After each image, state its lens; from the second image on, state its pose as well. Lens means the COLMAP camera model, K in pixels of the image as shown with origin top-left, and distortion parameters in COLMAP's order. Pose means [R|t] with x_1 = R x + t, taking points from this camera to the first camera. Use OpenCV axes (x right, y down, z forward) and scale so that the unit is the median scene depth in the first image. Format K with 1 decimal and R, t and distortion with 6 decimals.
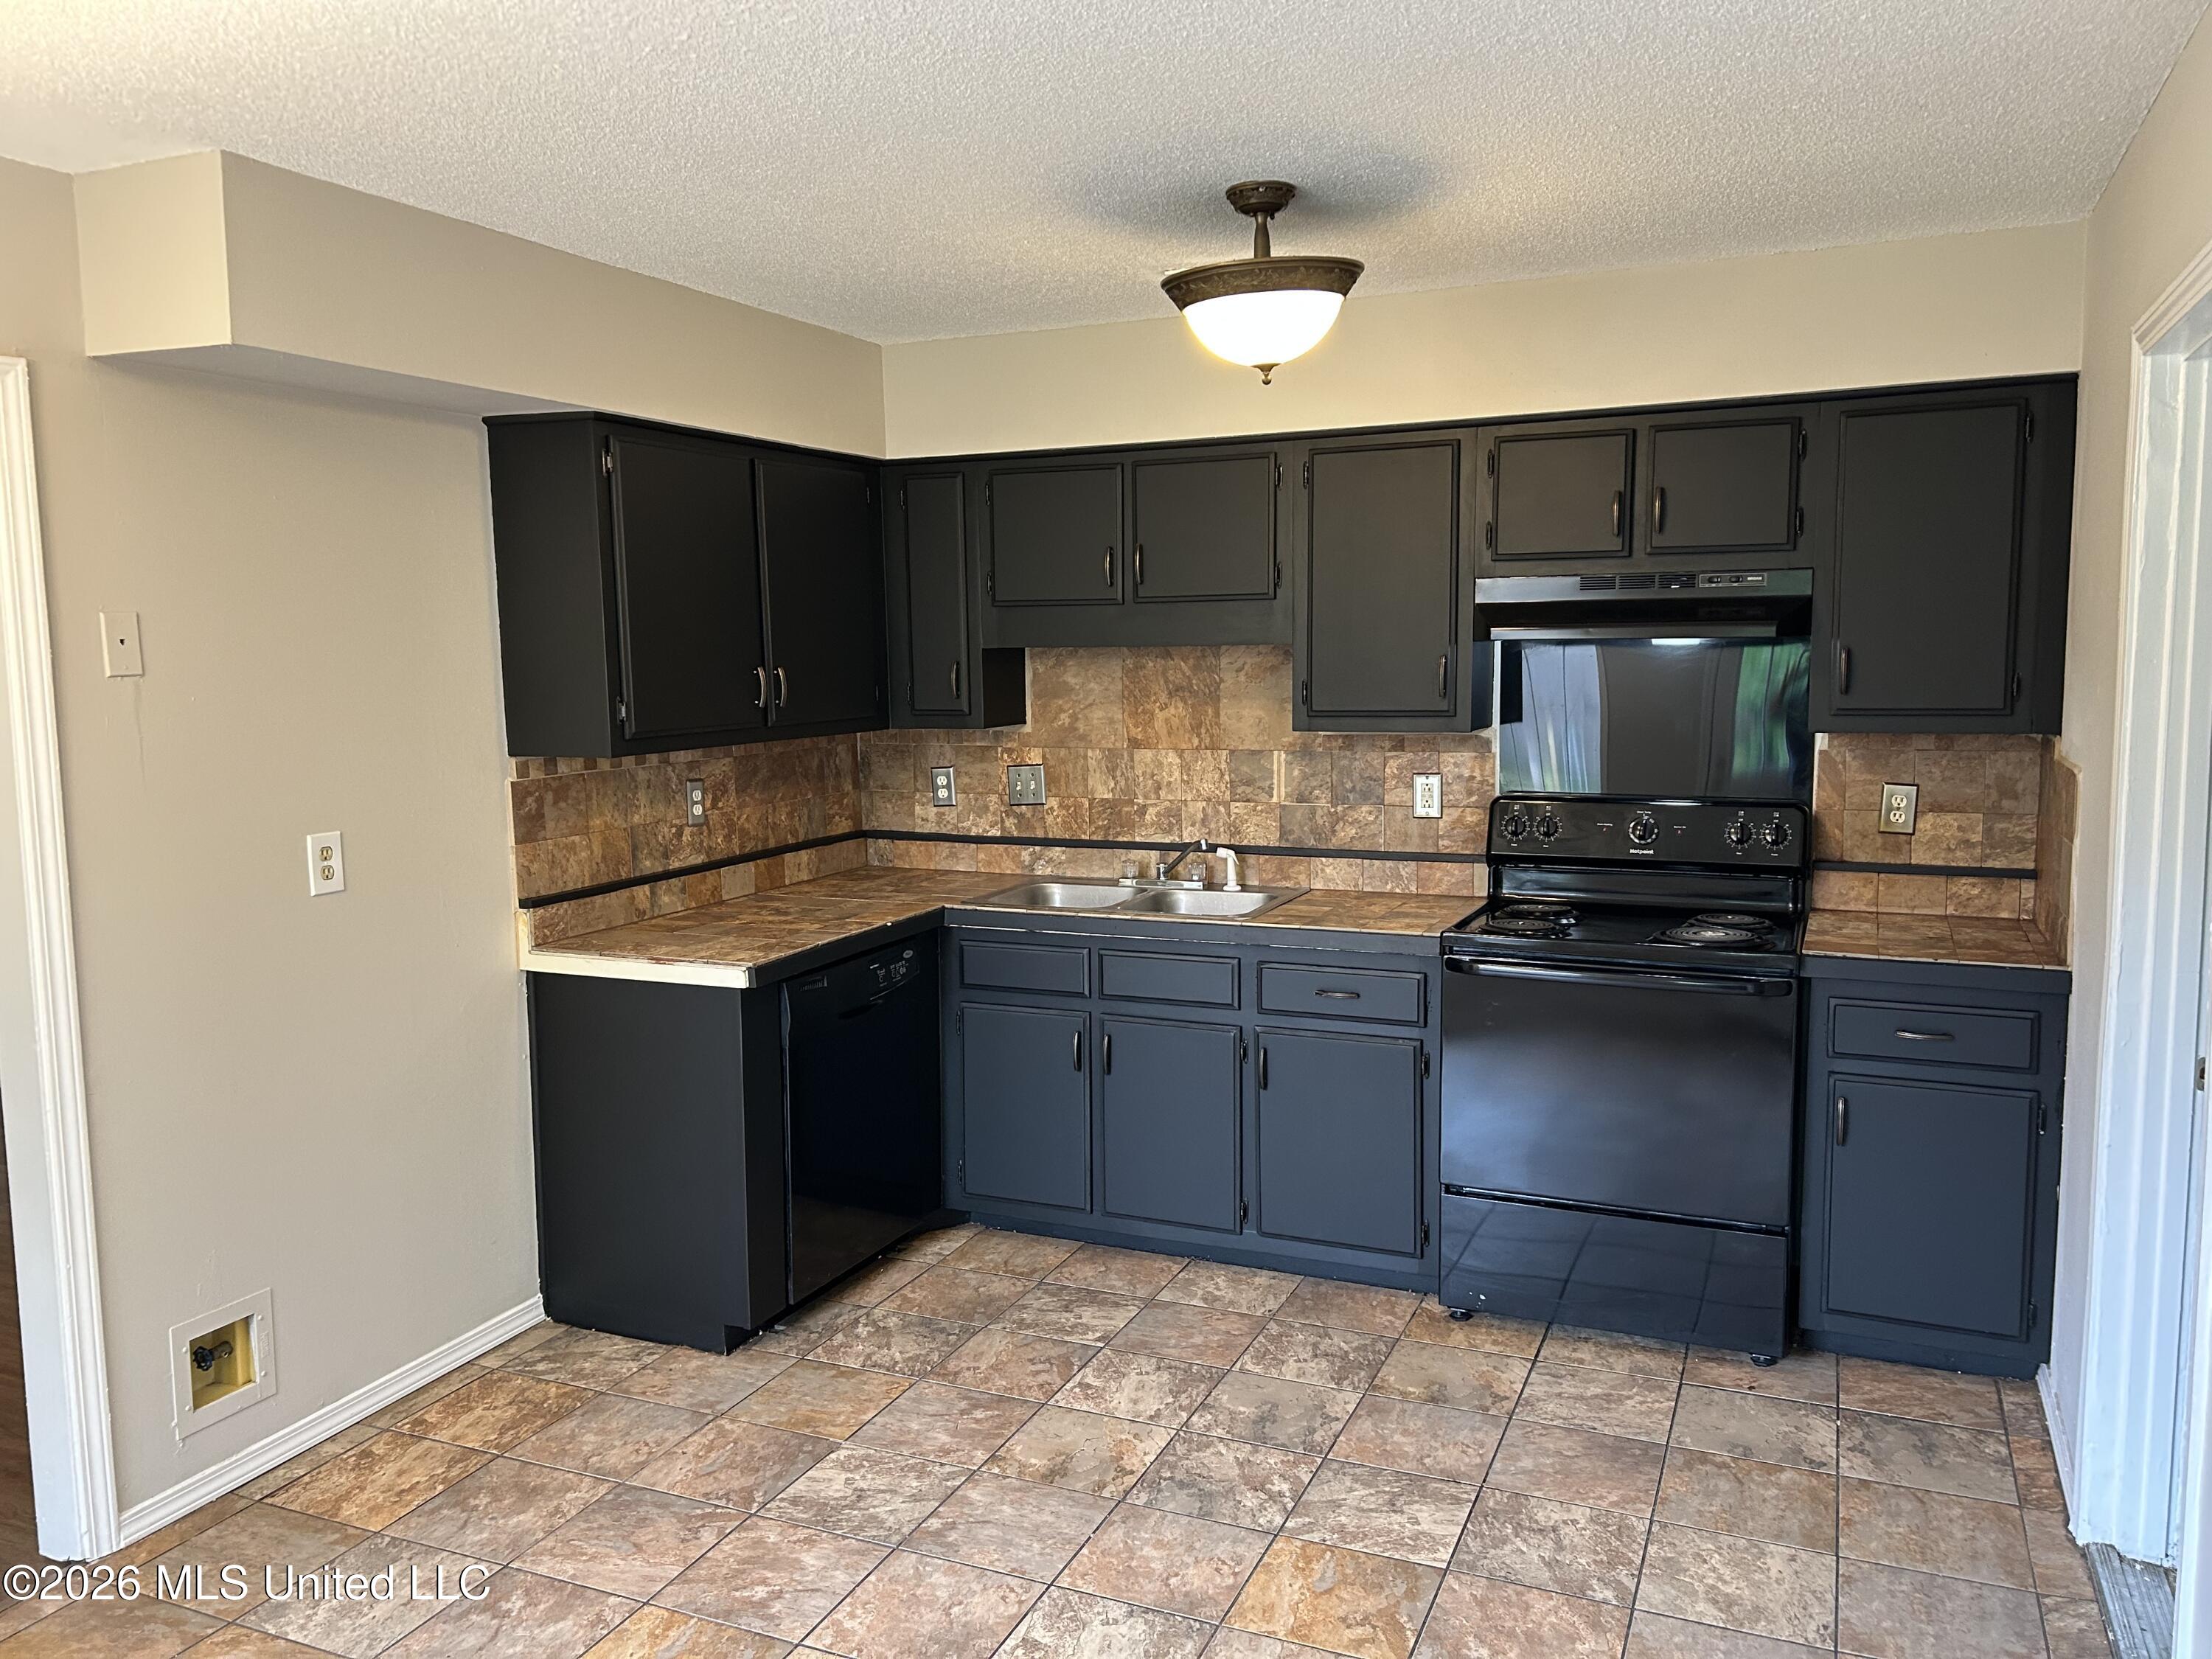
lens RADIAL K [[1679.1, 0, 1098.5], [0, 1679.1, 822.6], [0, 0, 1]] dist [0.063098, -0.050005]
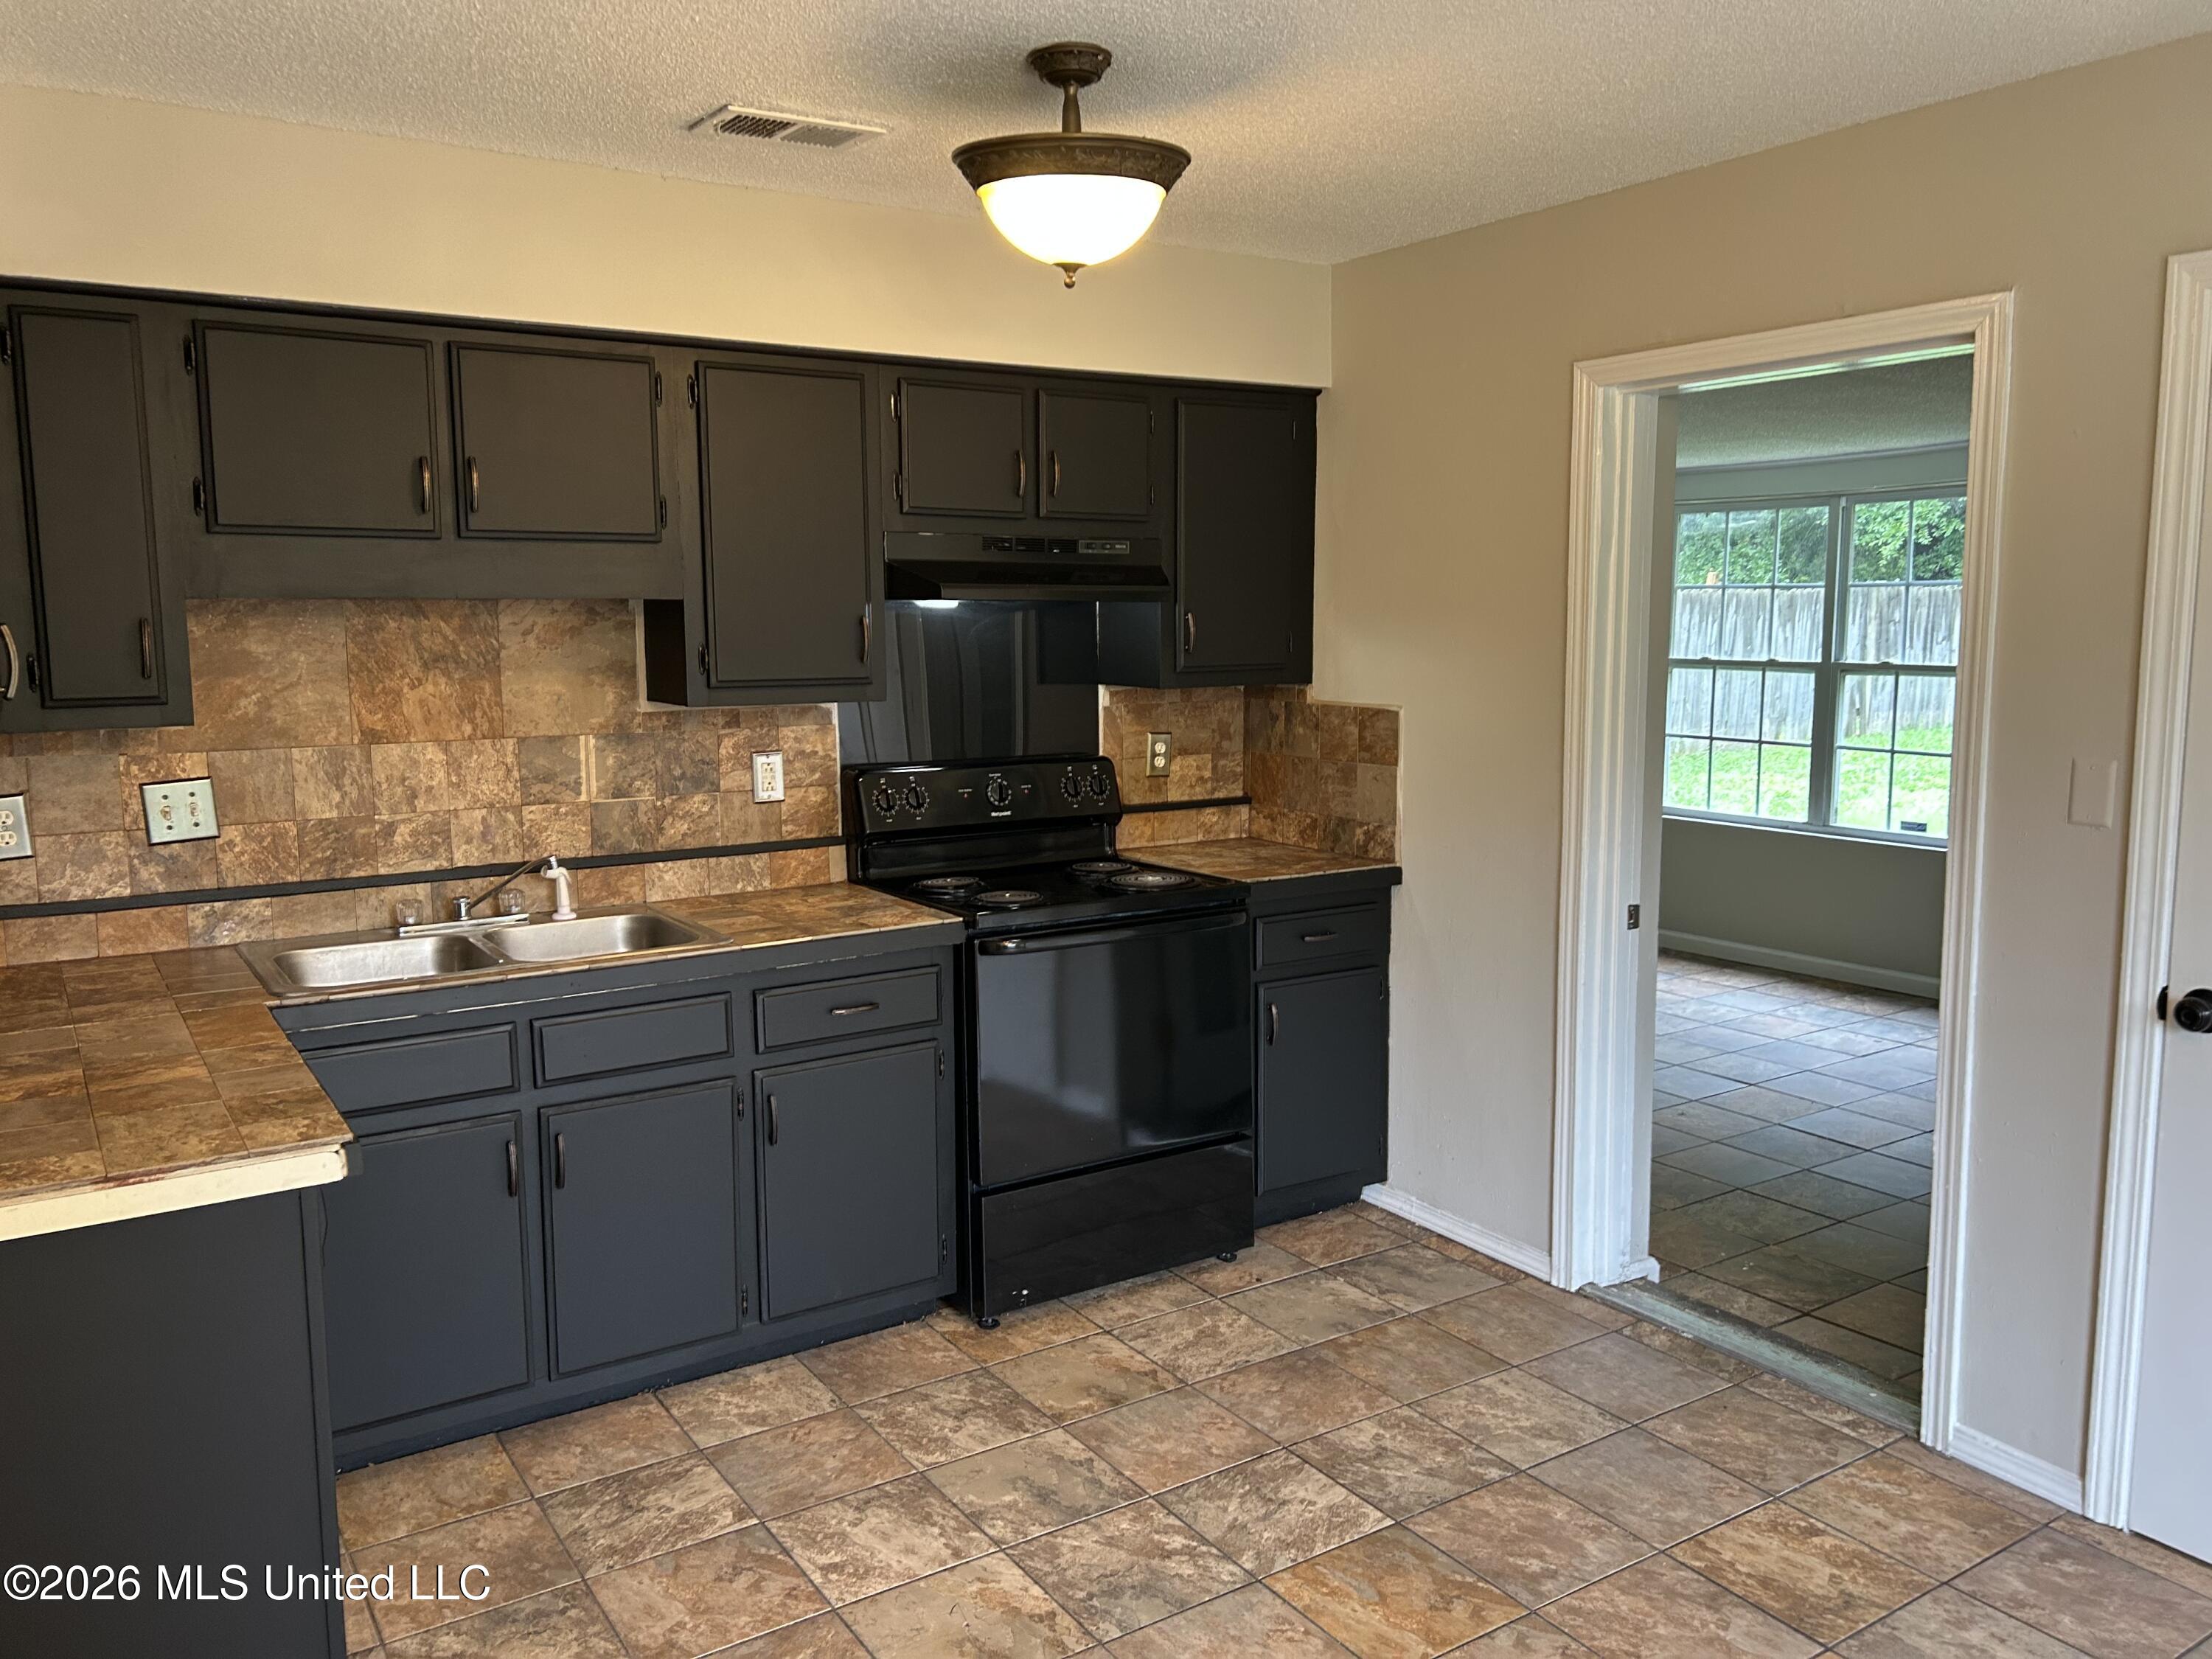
lens RADIAL K [[1679.1, 0, 1102.2], [0, 1679.1, 826.4], [0, 0, 1]] dist [0.063098, -0.050005]
pose [[0.542589, -0.098103, 0.834250, -0.493664], [0.085340, 0.994456, 0.061438, -0.032627], [-0.835652, 0.037860, 0.547953, 0.419264]]
